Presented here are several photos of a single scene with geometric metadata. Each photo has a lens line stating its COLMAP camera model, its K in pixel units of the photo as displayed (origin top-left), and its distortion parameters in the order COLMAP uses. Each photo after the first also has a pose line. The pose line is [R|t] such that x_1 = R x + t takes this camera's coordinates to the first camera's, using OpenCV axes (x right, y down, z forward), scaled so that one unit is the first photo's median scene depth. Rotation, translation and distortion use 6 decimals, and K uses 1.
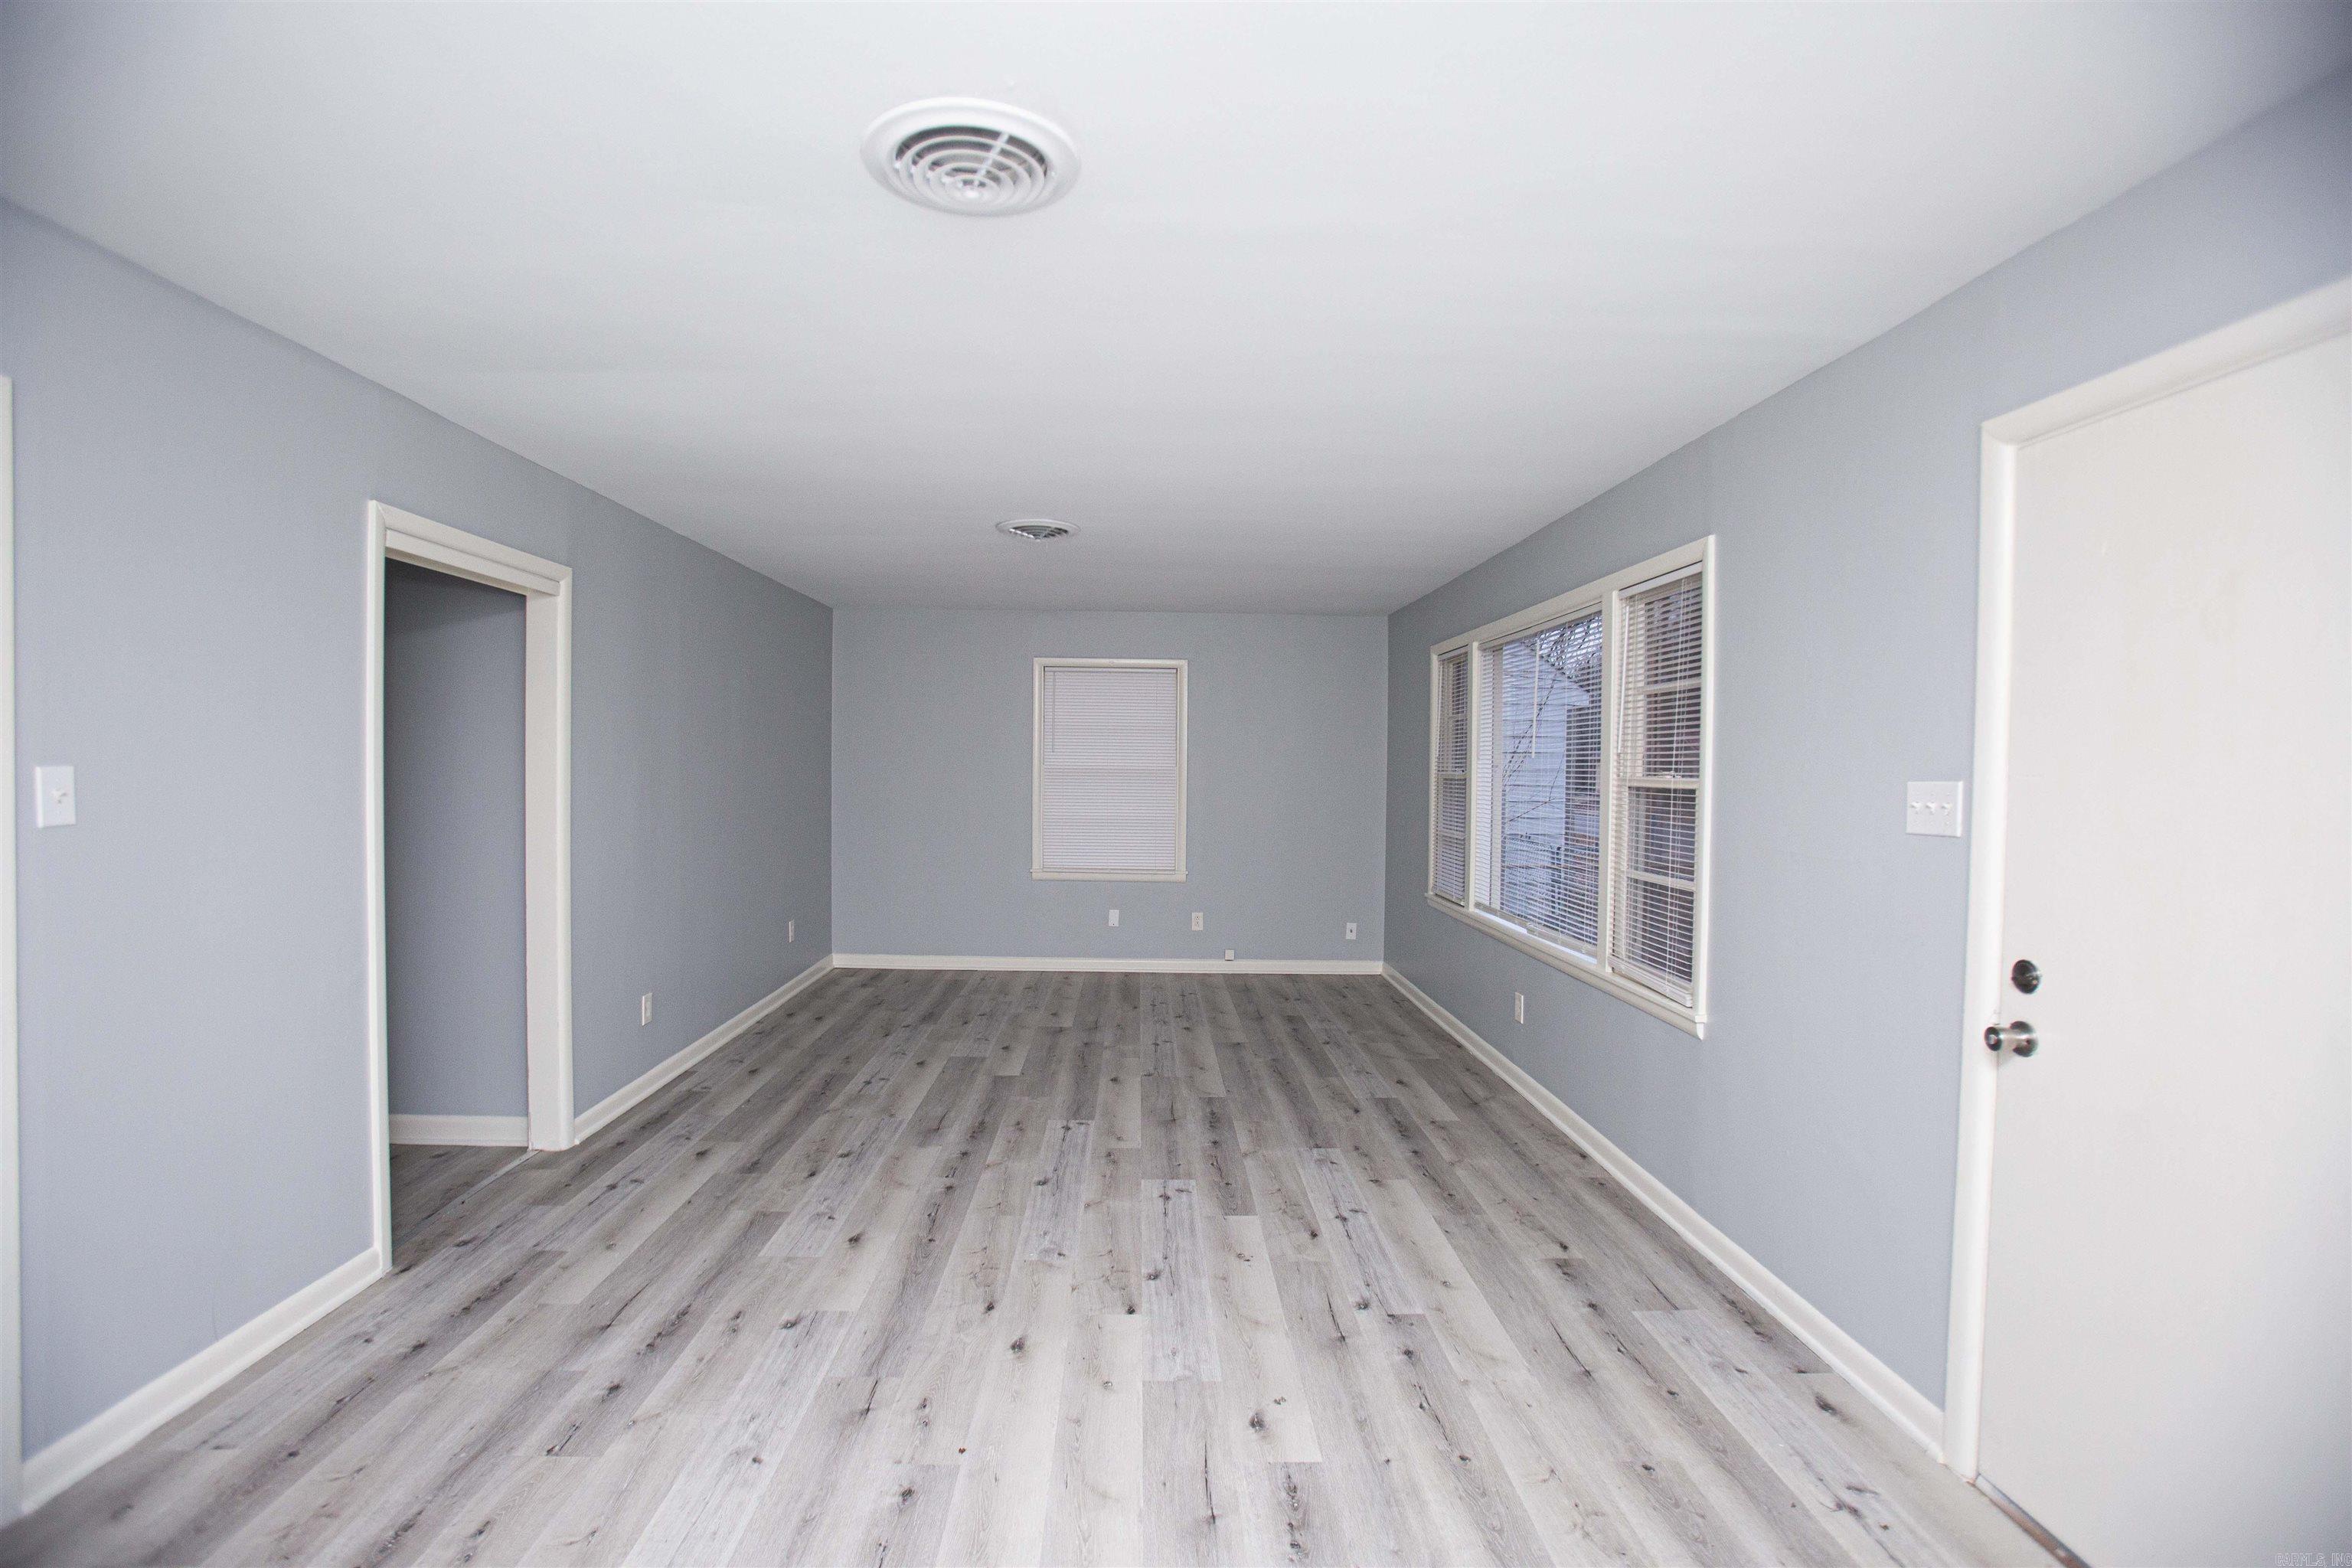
lens RADIAL K [[1087.2, 0, 1153.7], [0, 1087.2, 790.7], [0, 0, 1]] dist [-0.076614, 0.037198]
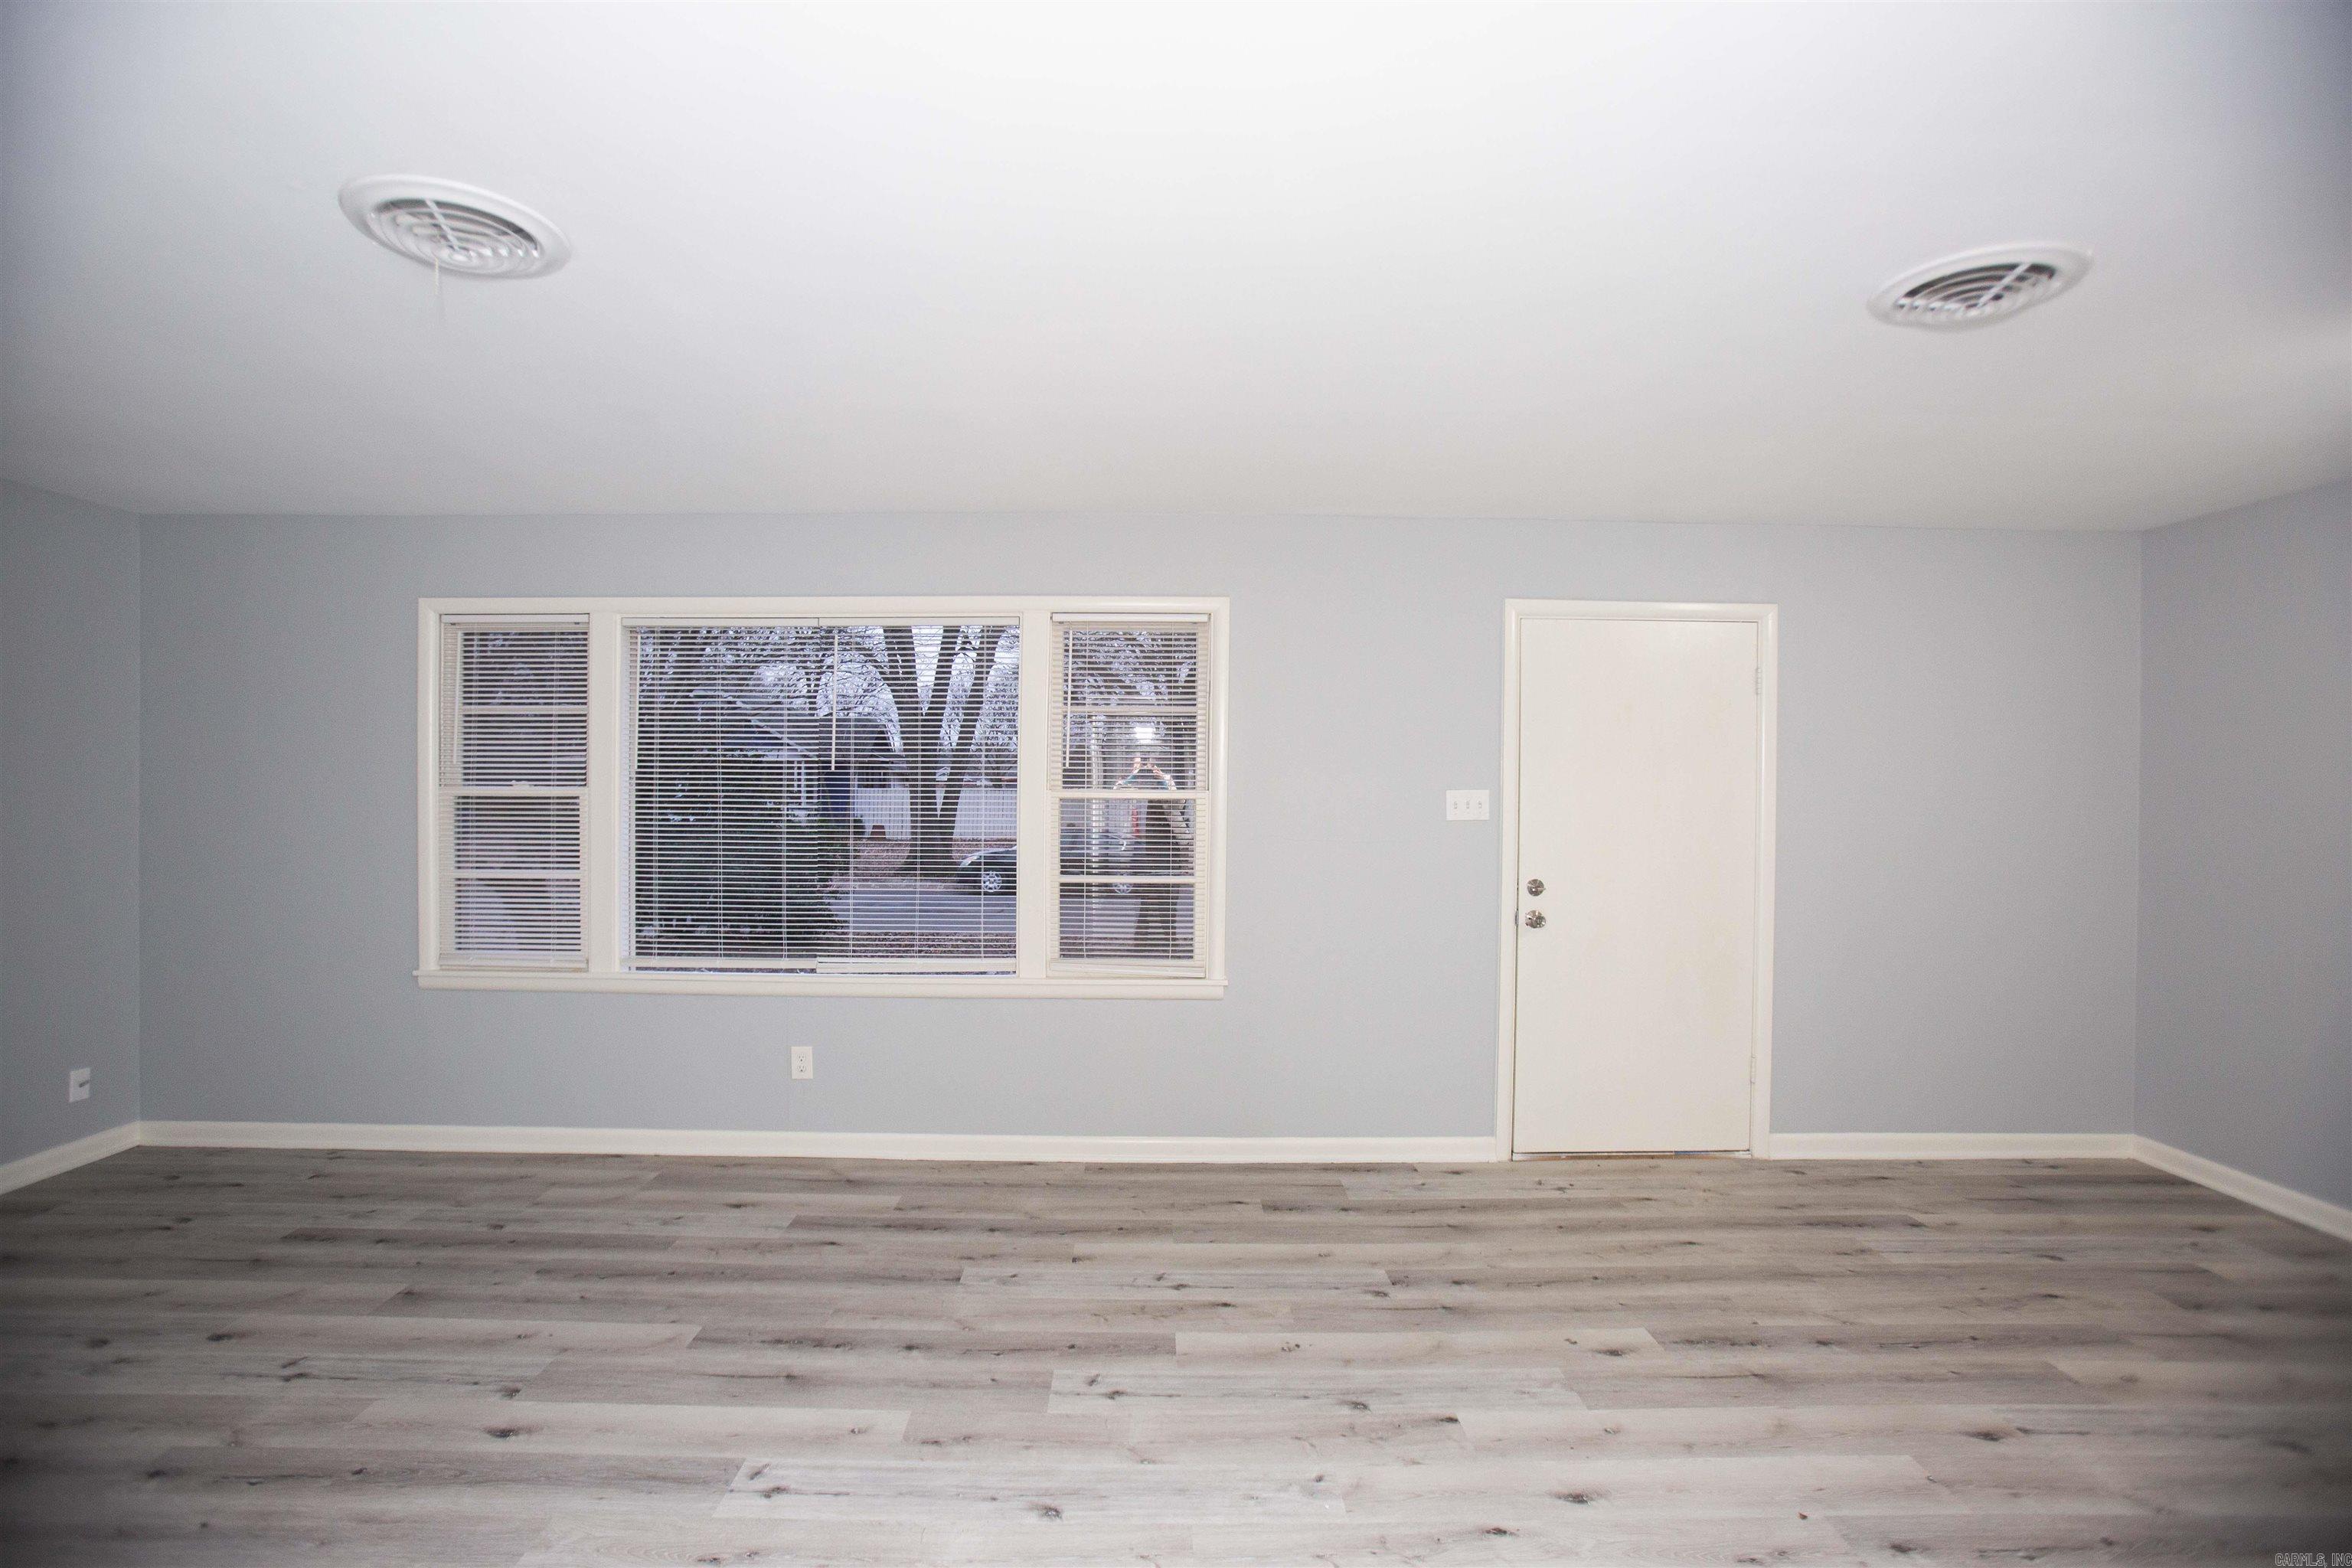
lens RADIAL K [[1087.2, 0, 1153.7], [0, 1087.2, 790.7], [0, 0, 1]] dist [-0.076614, 0.037198]
pose [[0.002893, -0.012813, 0.999914, -0.625057], [0.017379, 0.999768, 0.012761, -0.023076], [-0.999845, 0.017341, 0.003115, 0.888783]]
